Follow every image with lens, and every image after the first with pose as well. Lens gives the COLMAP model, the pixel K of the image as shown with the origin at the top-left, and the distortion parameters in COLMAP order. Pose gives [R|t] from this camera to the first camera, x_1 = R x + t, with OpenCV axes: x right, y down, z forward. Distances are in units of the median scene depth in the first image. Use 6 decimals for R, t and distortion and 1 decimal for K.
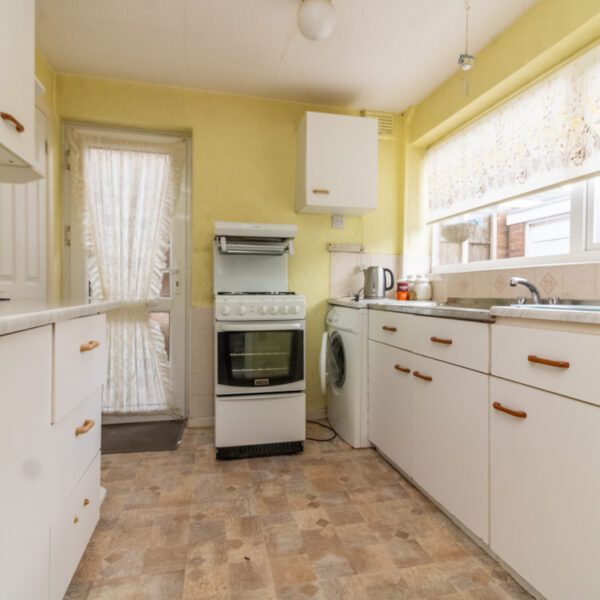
lens RADIAL K [[406.8, 0, 301.8], [0, 406.8, 296.8], [0, 0, 1]] dist [0.002843, -0.002676]
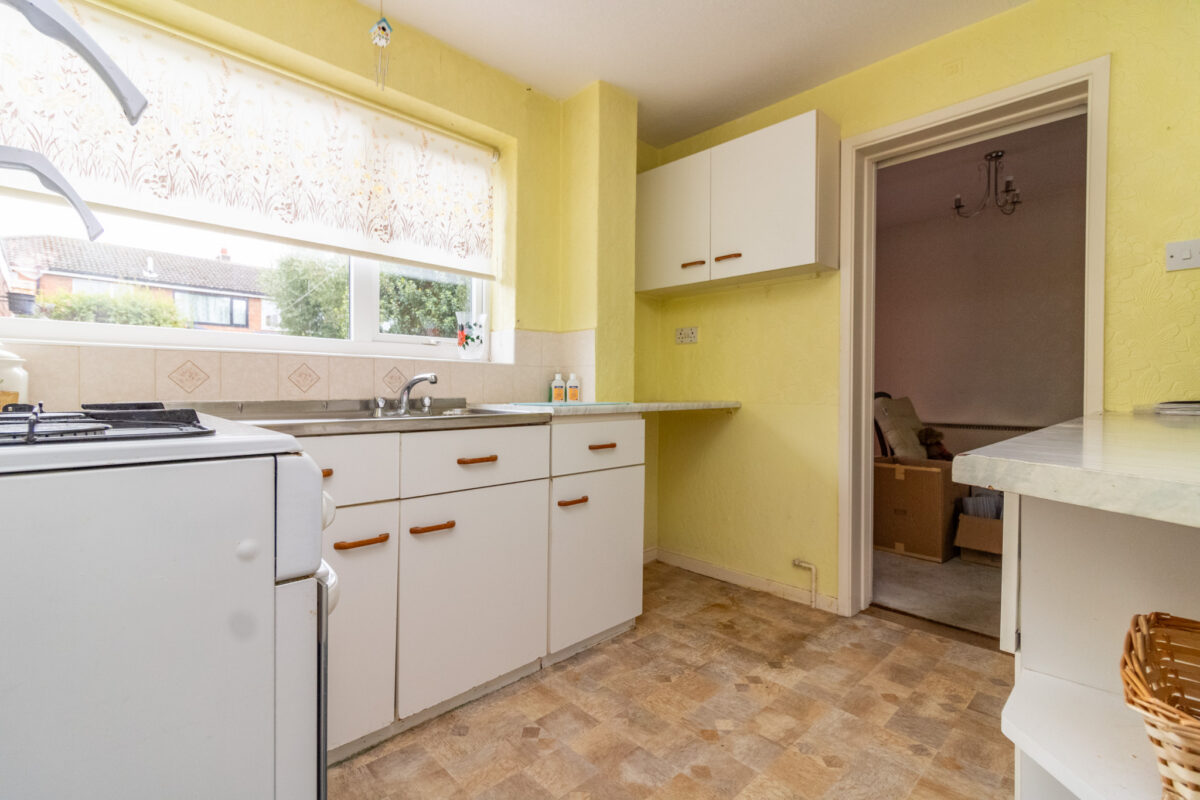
lens RADIAL K [[548.4, 0, 601.5], [0, 548.4, 395.6], [0, 0, 1]] dist [0.001900, -0.000014]
pose [[-0.518532, -0.022206, 0.854770, -0.631540], [0.001784, 0.999632, 0.027052, -0.033920], [-0.855056, 0.015552, -0.518302, 1.387421]]
